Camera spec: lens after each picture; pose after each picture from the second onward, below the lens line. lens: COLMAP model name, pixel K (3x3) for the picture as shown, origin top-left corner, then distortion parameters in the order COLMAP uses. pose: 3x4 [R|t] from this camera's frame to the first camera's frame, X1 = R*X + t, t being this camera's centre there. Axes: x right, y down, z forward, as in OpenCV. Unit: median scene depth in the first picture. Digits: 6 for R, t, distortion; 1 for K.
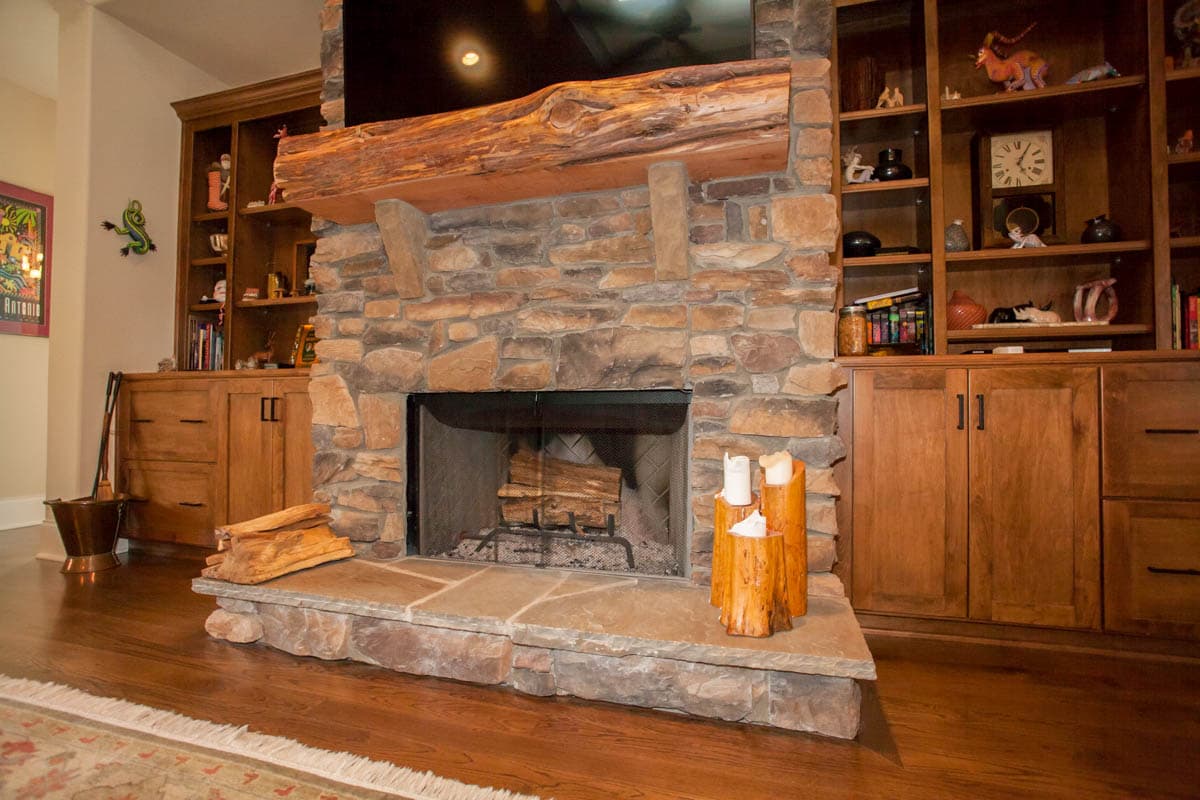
lens RADIAL K [[556.7, 0, 595.3], [0, 556.7, 402.4], [0, 0, 1]] dist [-0.025384, -0.000371]
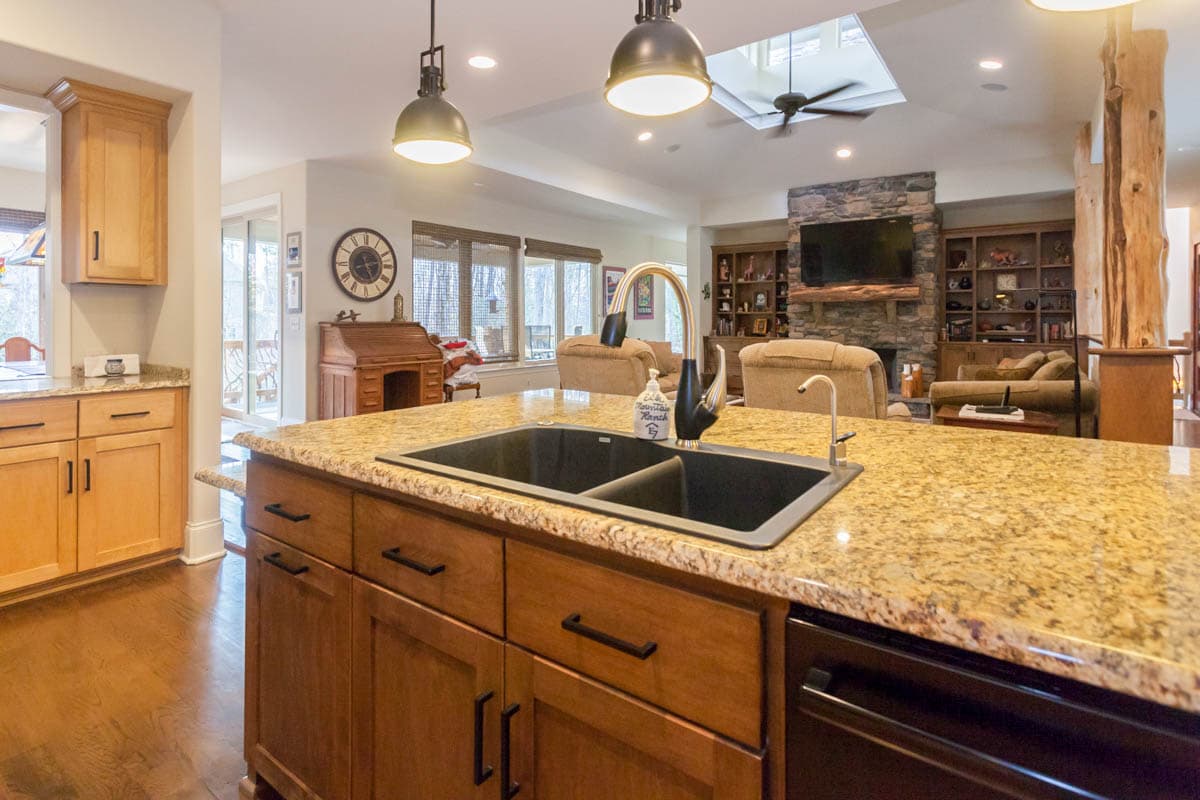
lens RADIAL K [[600.9, 0, 573.6], [0, 600.9, 325.1], [0, 0, 1]] dist [-0.005612, -0.000962]
pose [[0.935931, 0.004668, -0.352152, -0.475777], [0.003558, 0.999736, 0.022708, -0.286889], [0.352165, -0.022506, 0.935667, -3.745135]]
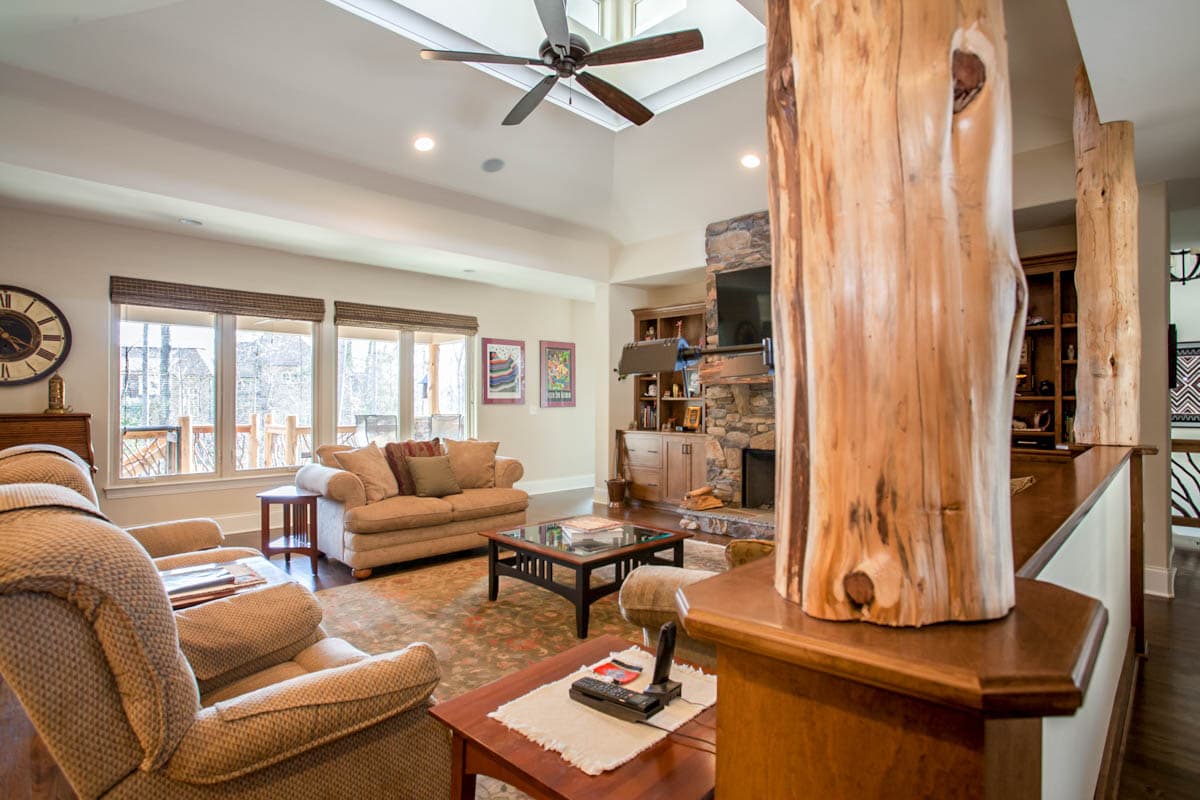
lens RADIAL K [[600.9, 0, 600.5], [0, 600.9, 397.7], [0, 0, 1]] dist [-0.005612, -0.000962]
pose [[0.887126, -0.002819, -0.461519, 0.428011], [0.006773, 0.999953, 0.006911, -0.305223], [0.461478, -0.009257, 0.887103, -2.031346]]
